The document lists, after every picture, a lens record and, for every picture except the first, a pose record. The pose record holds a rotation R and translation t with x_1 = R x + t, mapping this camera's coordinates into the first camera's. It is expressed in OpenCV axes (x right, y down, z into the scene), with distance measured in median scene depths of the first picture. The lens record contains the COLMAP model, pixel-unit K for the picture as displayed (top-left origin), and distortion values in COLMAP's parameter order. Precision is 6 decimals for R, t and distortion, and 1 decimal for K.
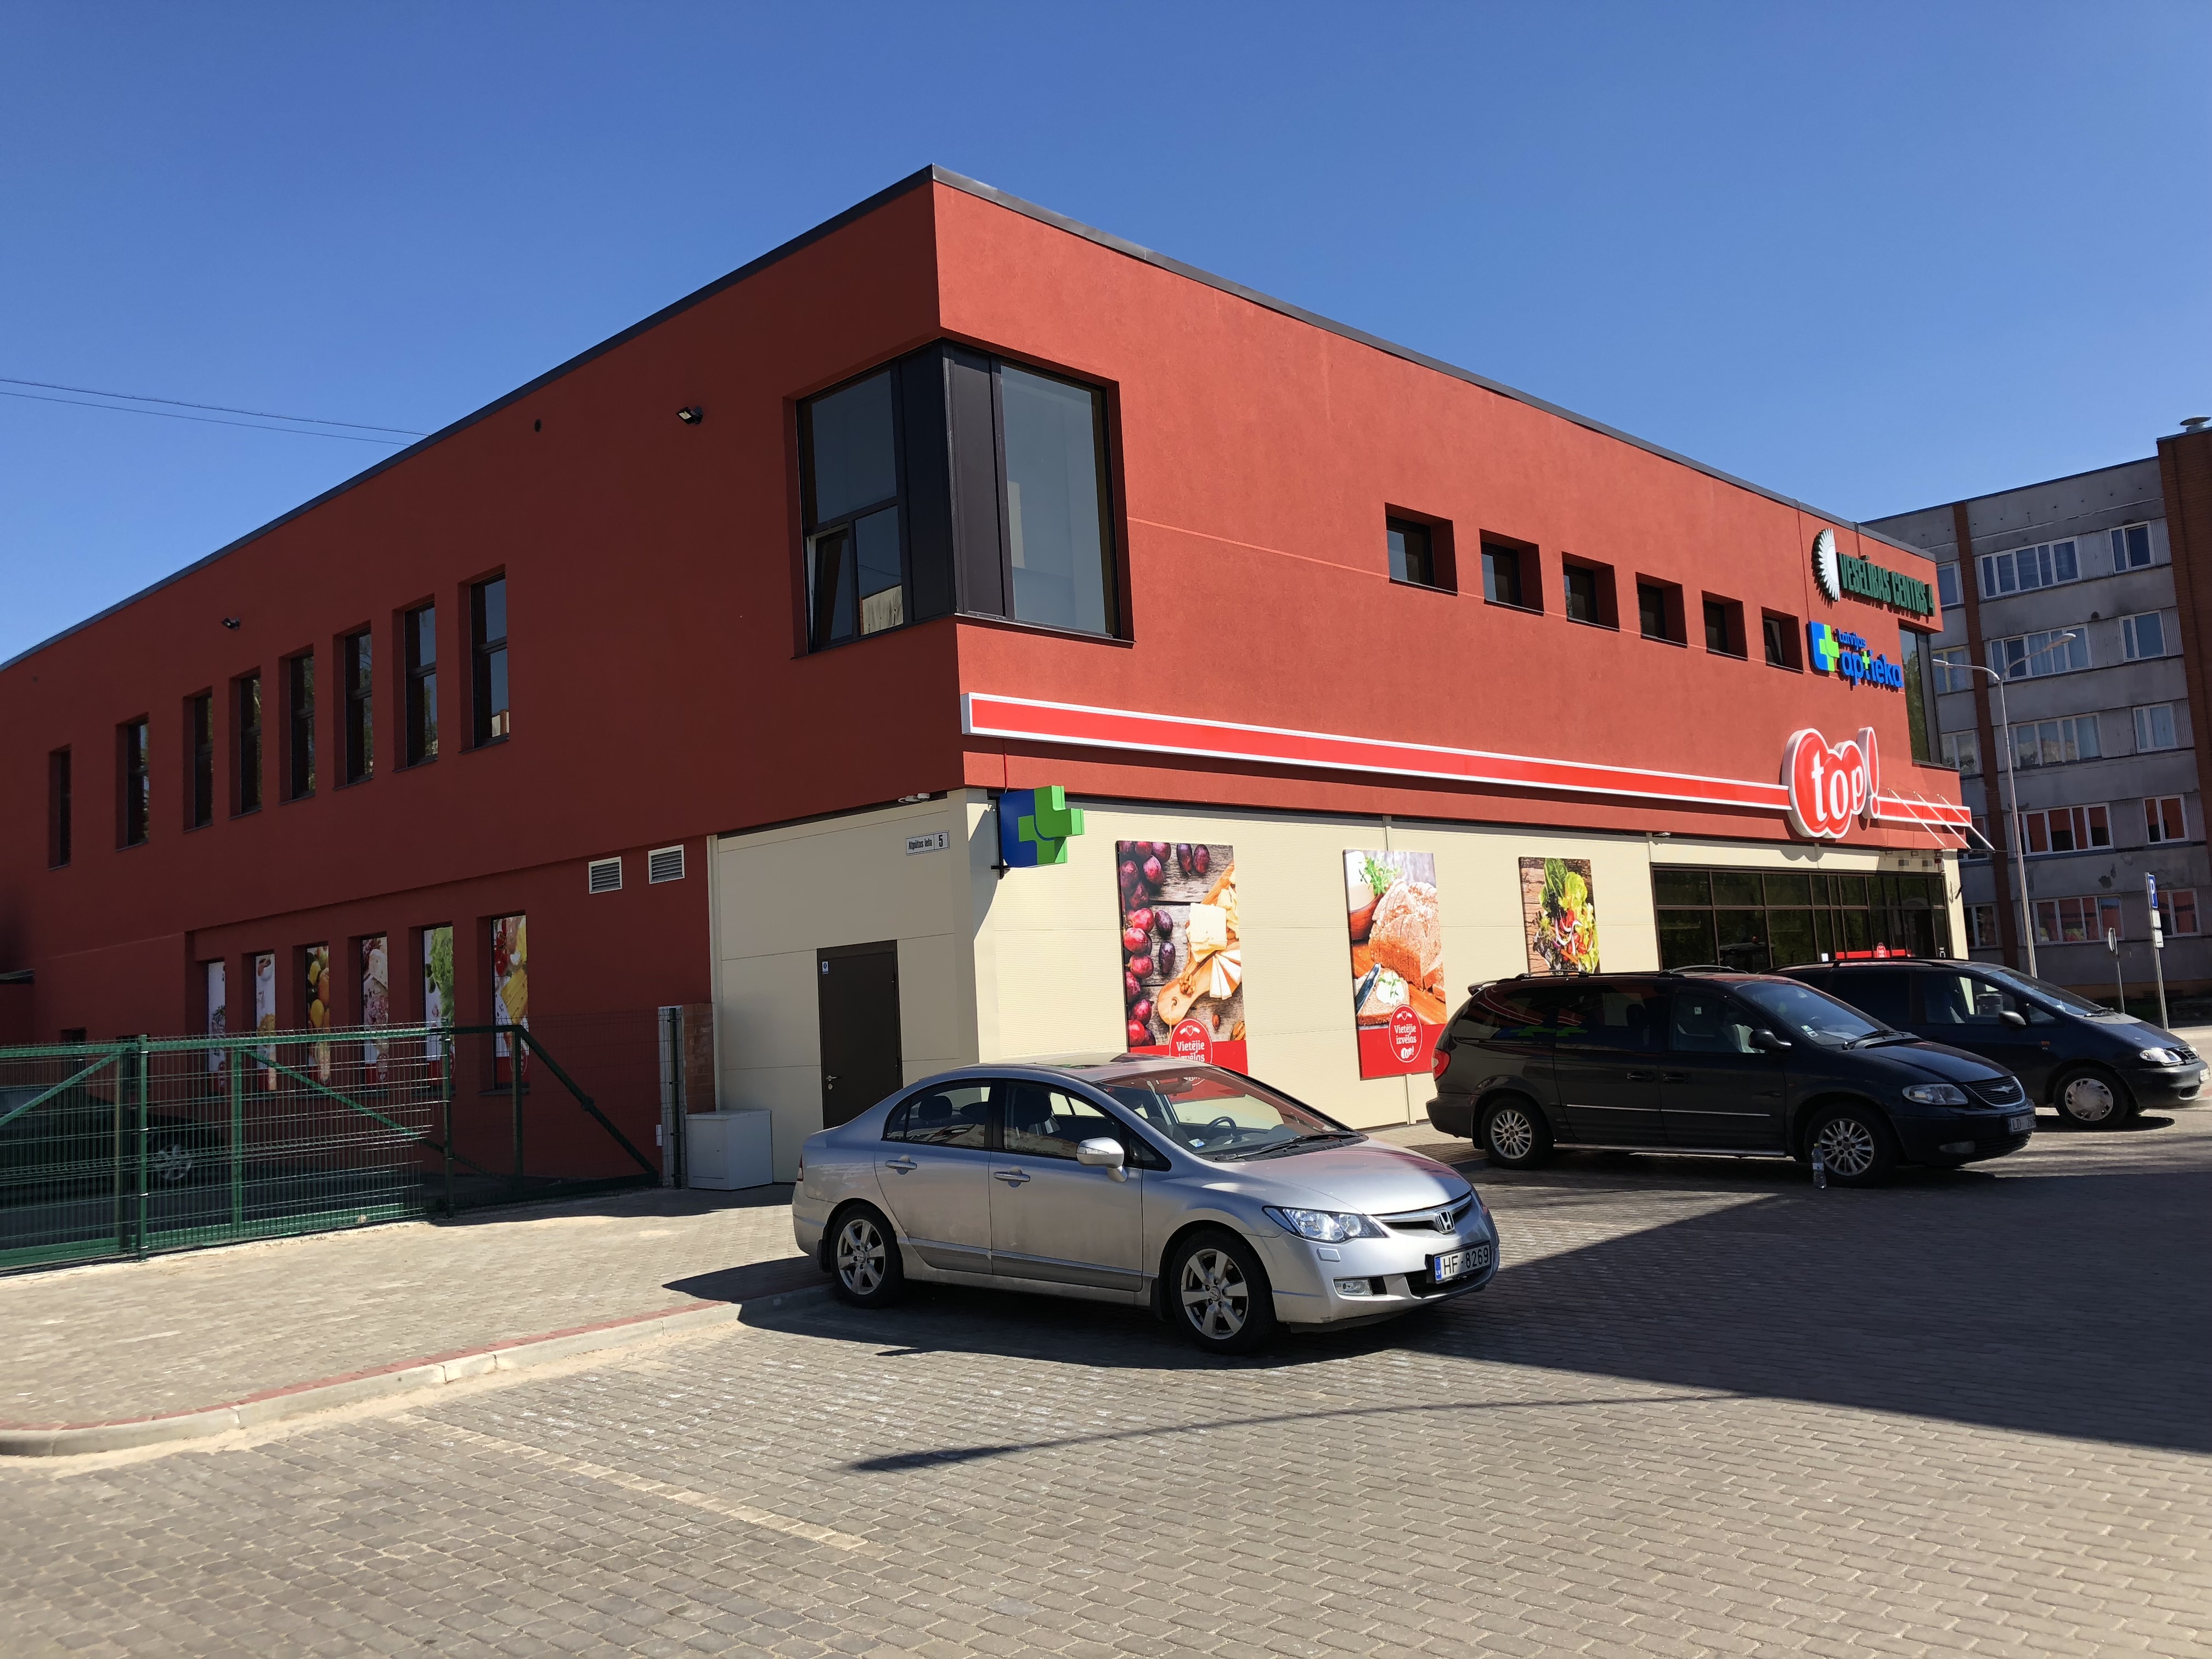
lens RADIAL K [[1806.3, 0, 1105.7], [0, 1806.3, 821.5], [0, 0, 1]] dist [0.004161, 0.000531]
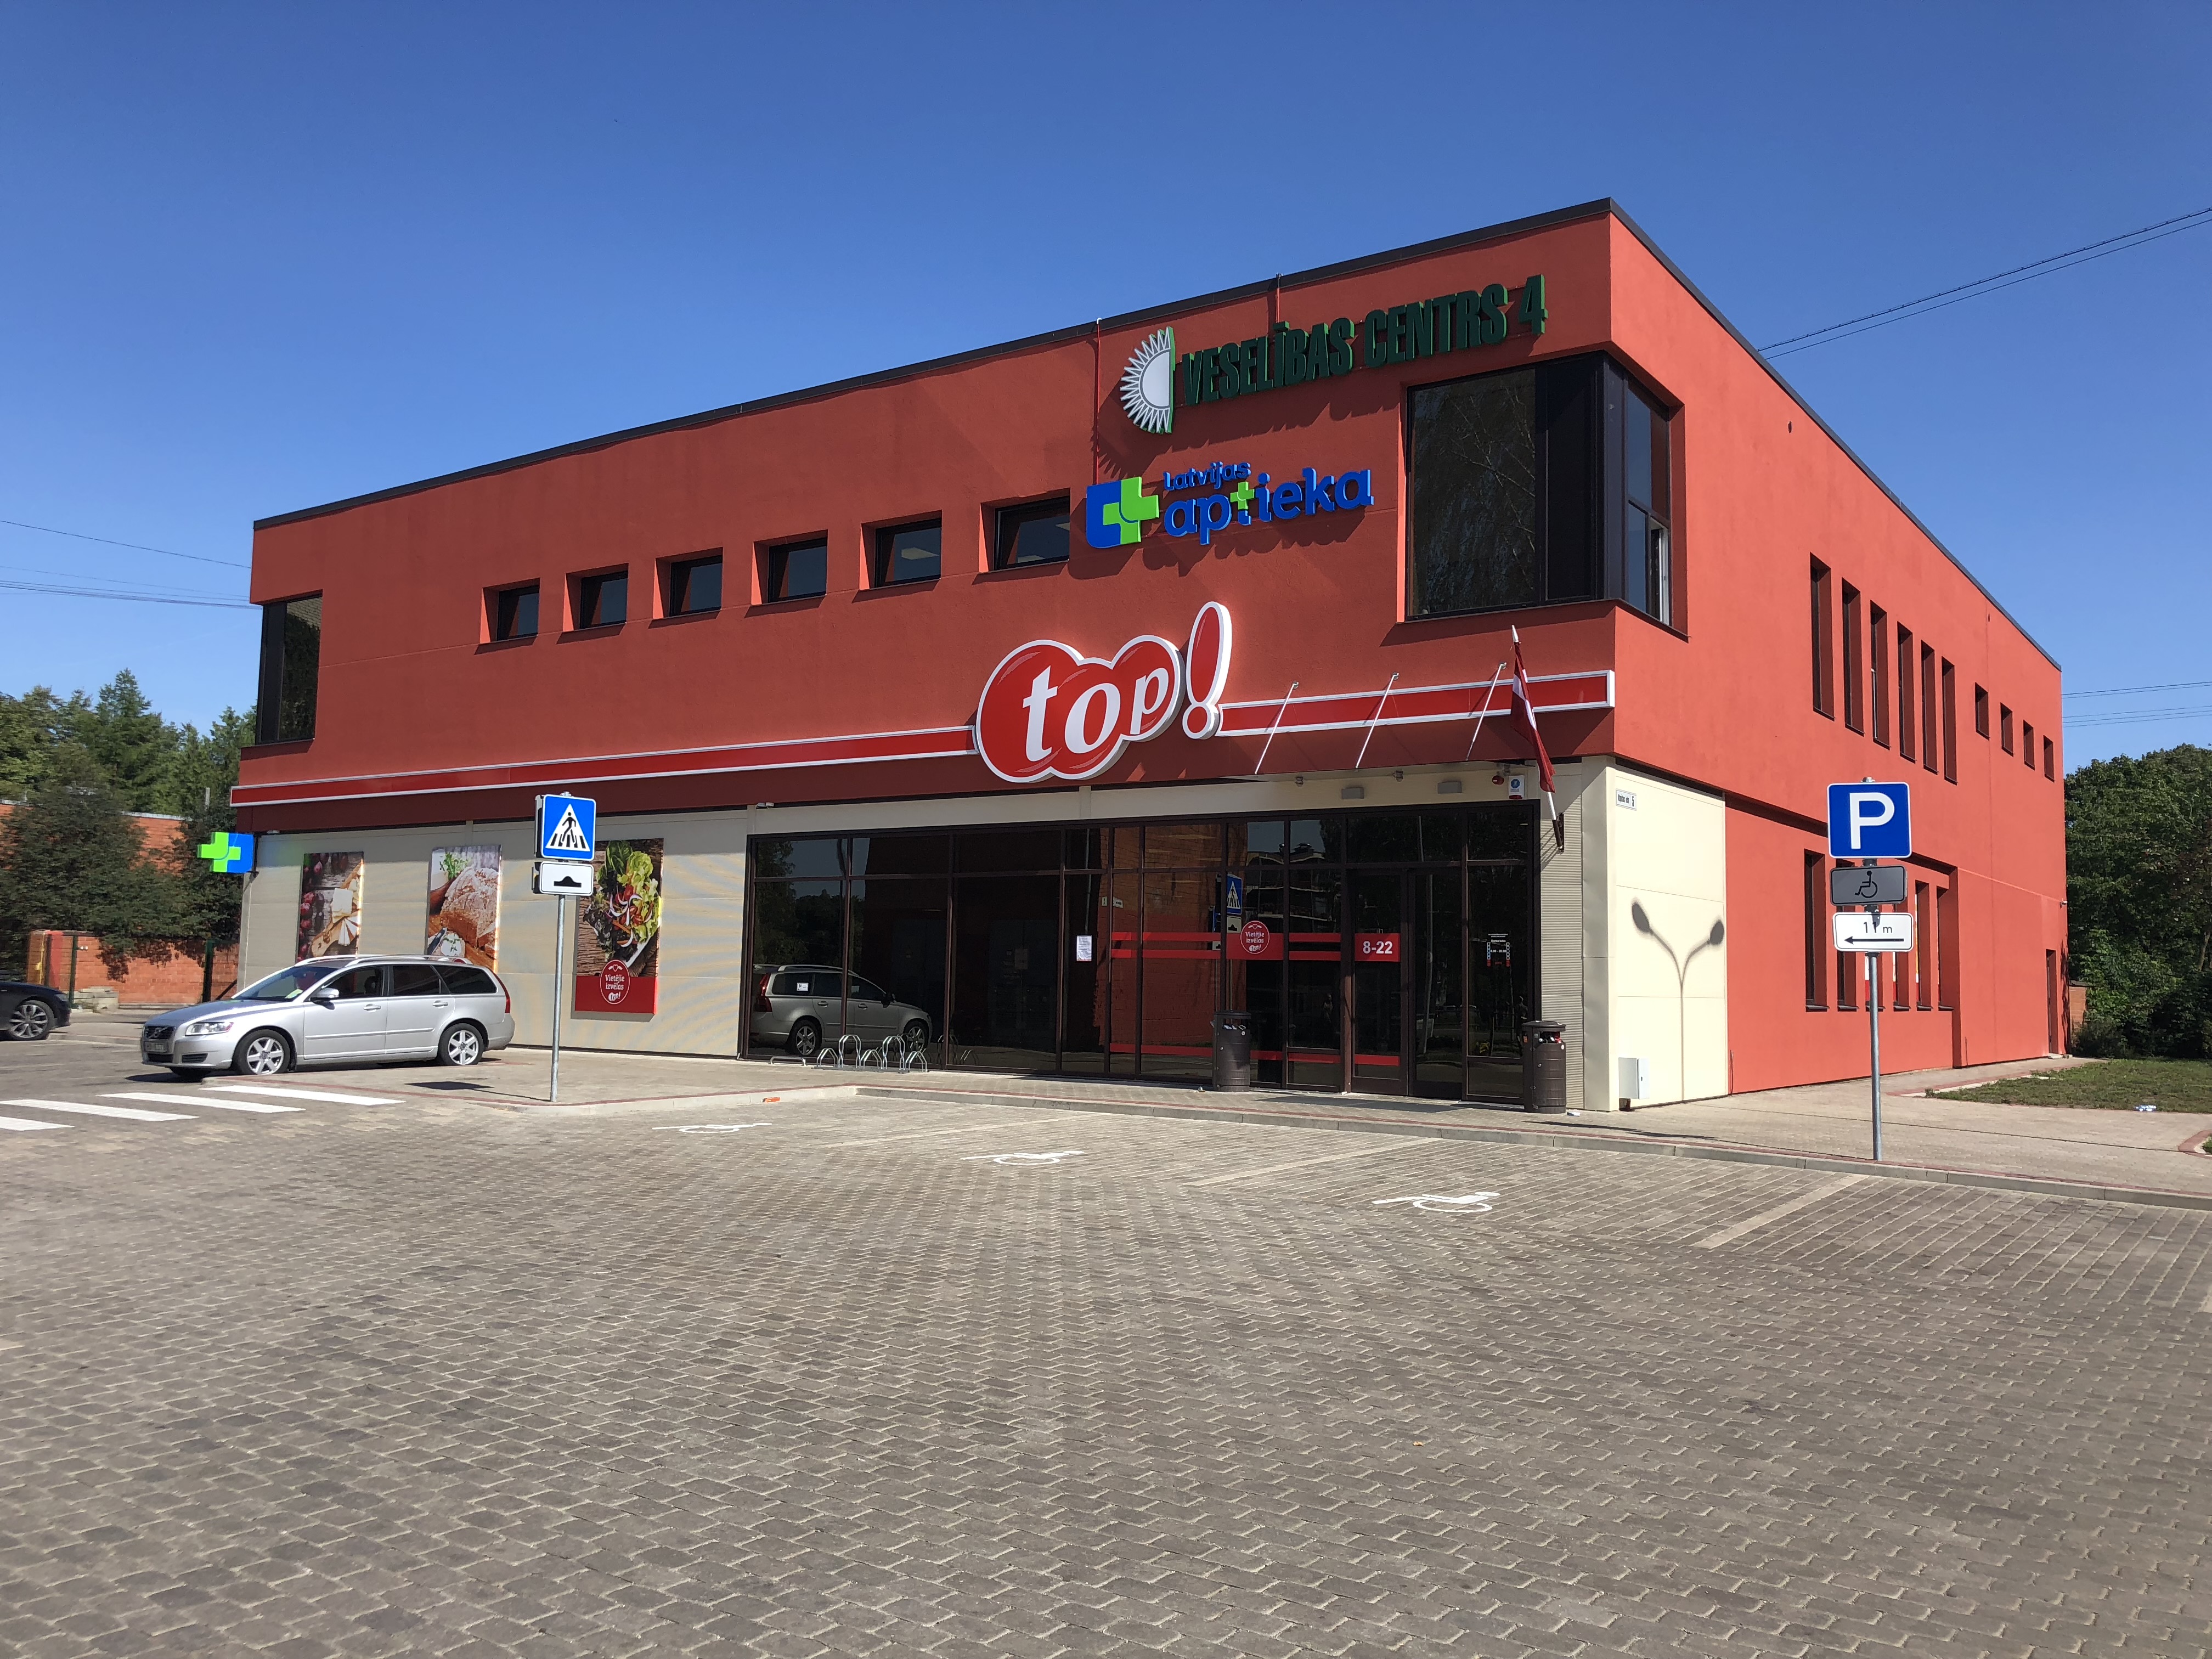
lens RADIAL K [[1806.3, 0, 1106.9], [0, 1806.3, 832.0], [0, 0, 1]] dist [0.004161, 0.000531]
pose [[0.167092, -0.037613, -0.985224, 1.594199], [0.061449, 0.997727, -0.027668, 0.073256], [0.984024, -0.055918, 0.169024, 1.243114]]
